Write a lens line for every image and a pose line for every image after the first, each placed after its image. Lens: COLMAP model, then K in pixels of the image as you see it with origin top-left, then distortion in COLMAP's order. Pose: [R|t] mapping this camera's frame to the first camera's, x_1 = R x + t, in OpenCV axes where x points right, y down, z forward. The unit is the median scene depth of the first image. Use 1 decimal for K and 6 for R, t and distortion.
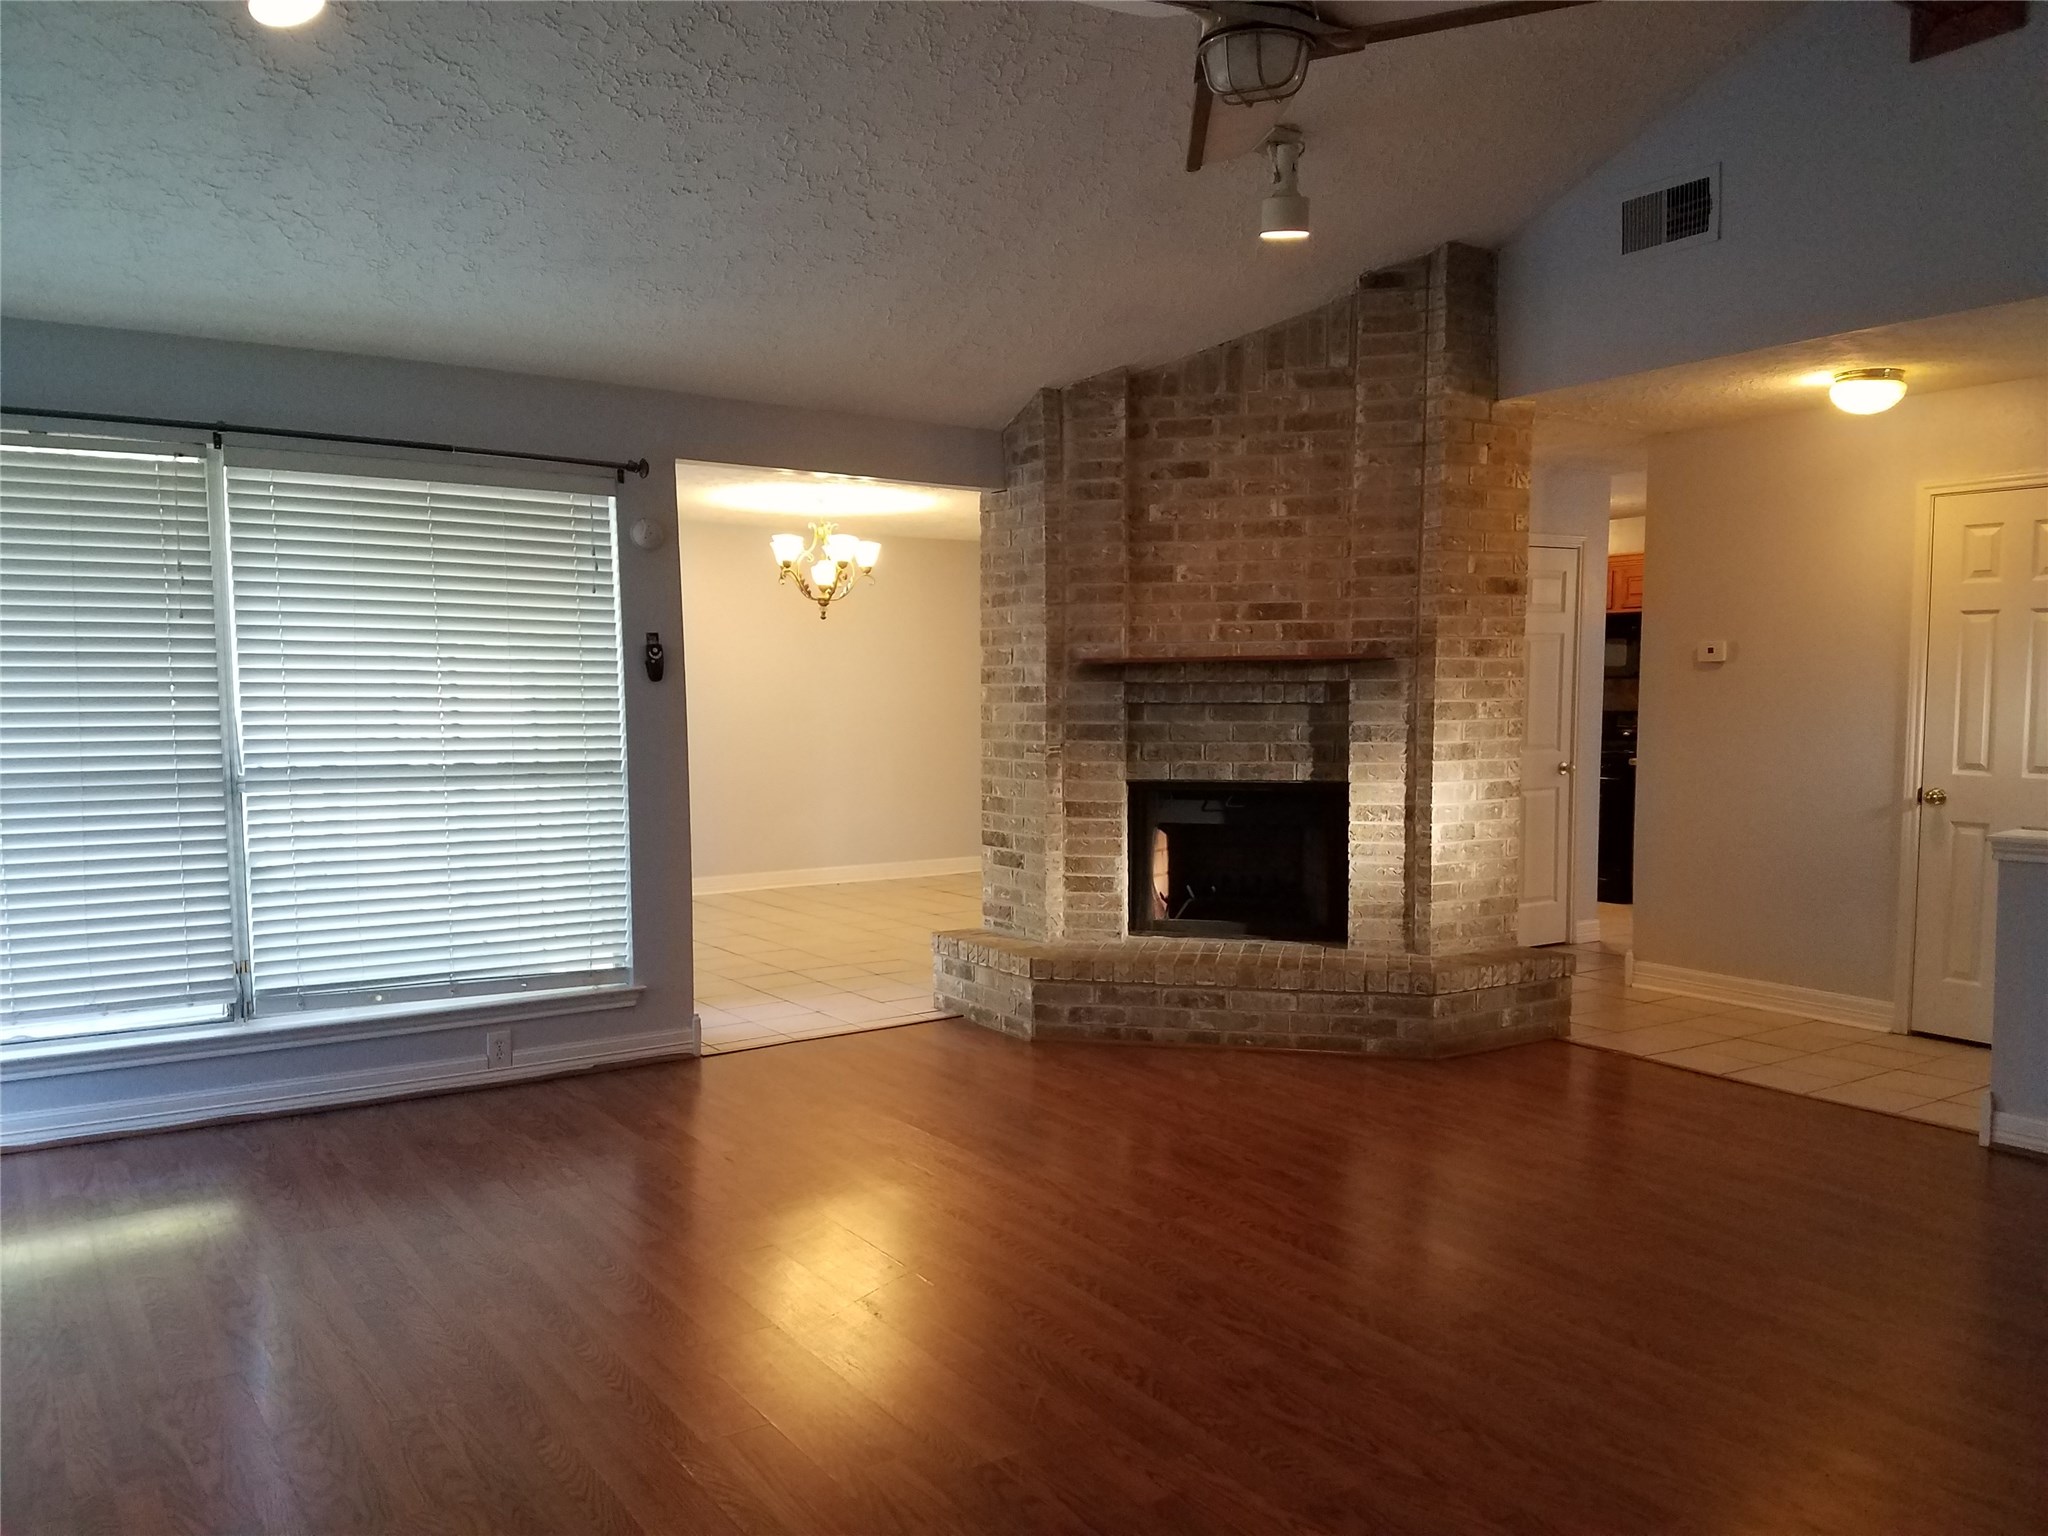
lens RADIAL K [[1585.6, 0, 1024.0], [0, 1585.6, 768.0], [0, 0, 1]] dist [0.195126, -0.447078]
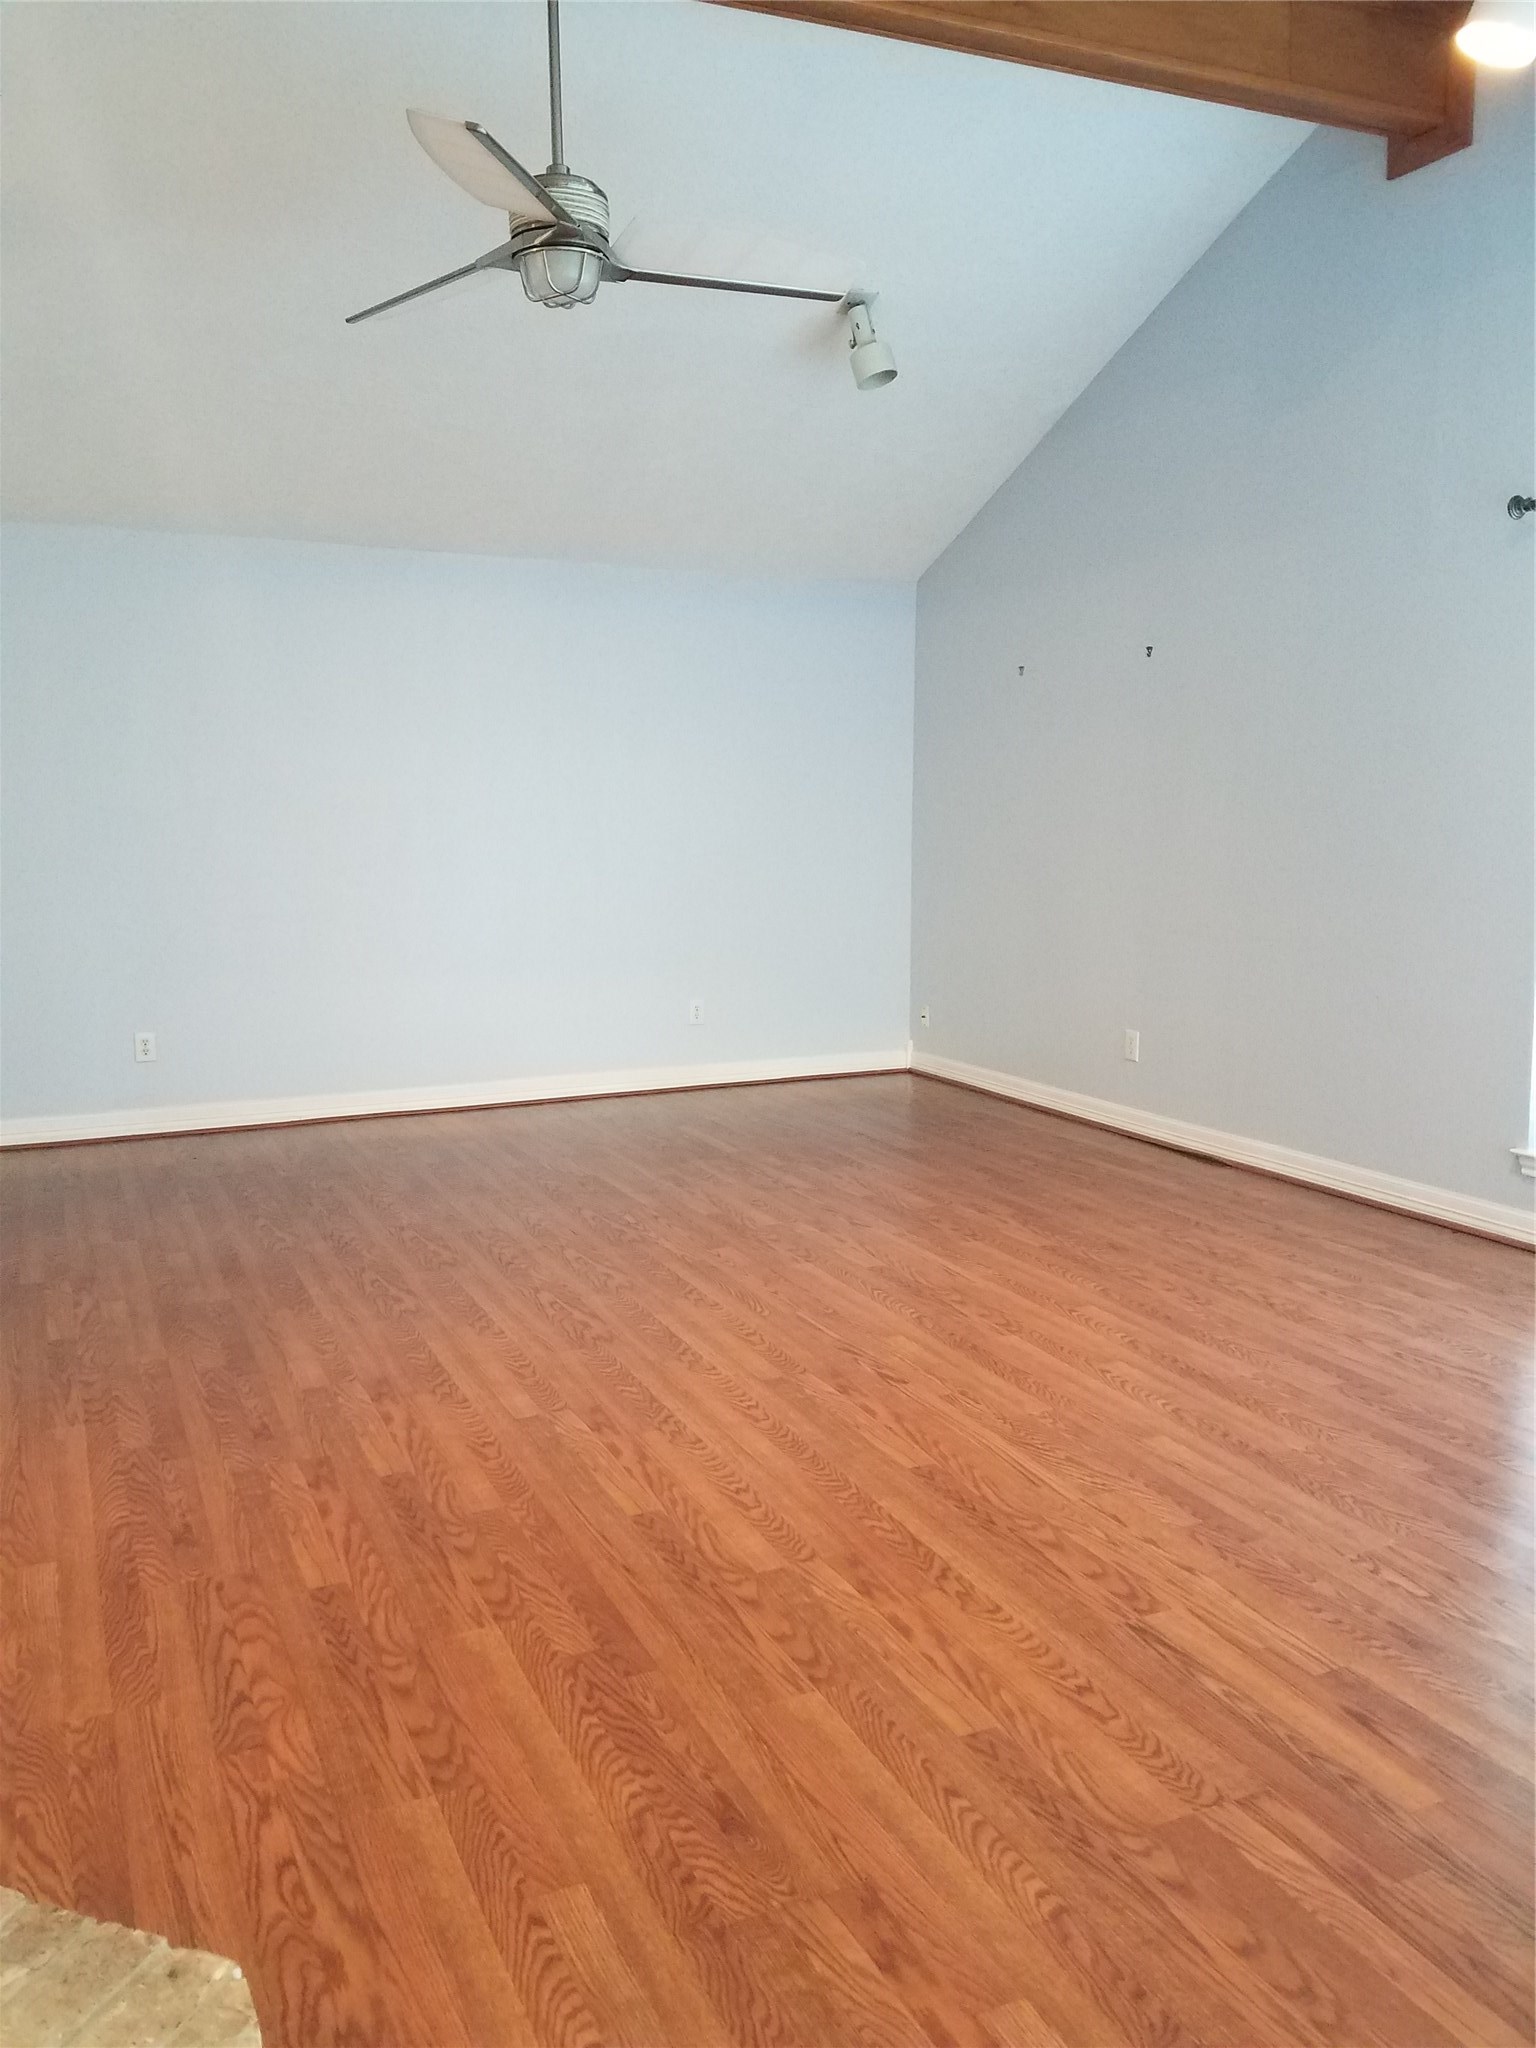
lens RADIAL K [[1585.6, 0, 768.0], [0, 1585.6, 1024.0], [0, 0, 1]] dist [0.195126, -0.447078]
pose [[-0.989473, -0.002733, 0.144691, -0.116566], [0.023444, 0.983588, 0.178899, -0.057171], [-0.142805, 0.180407, -0.973170, 1.378679]]
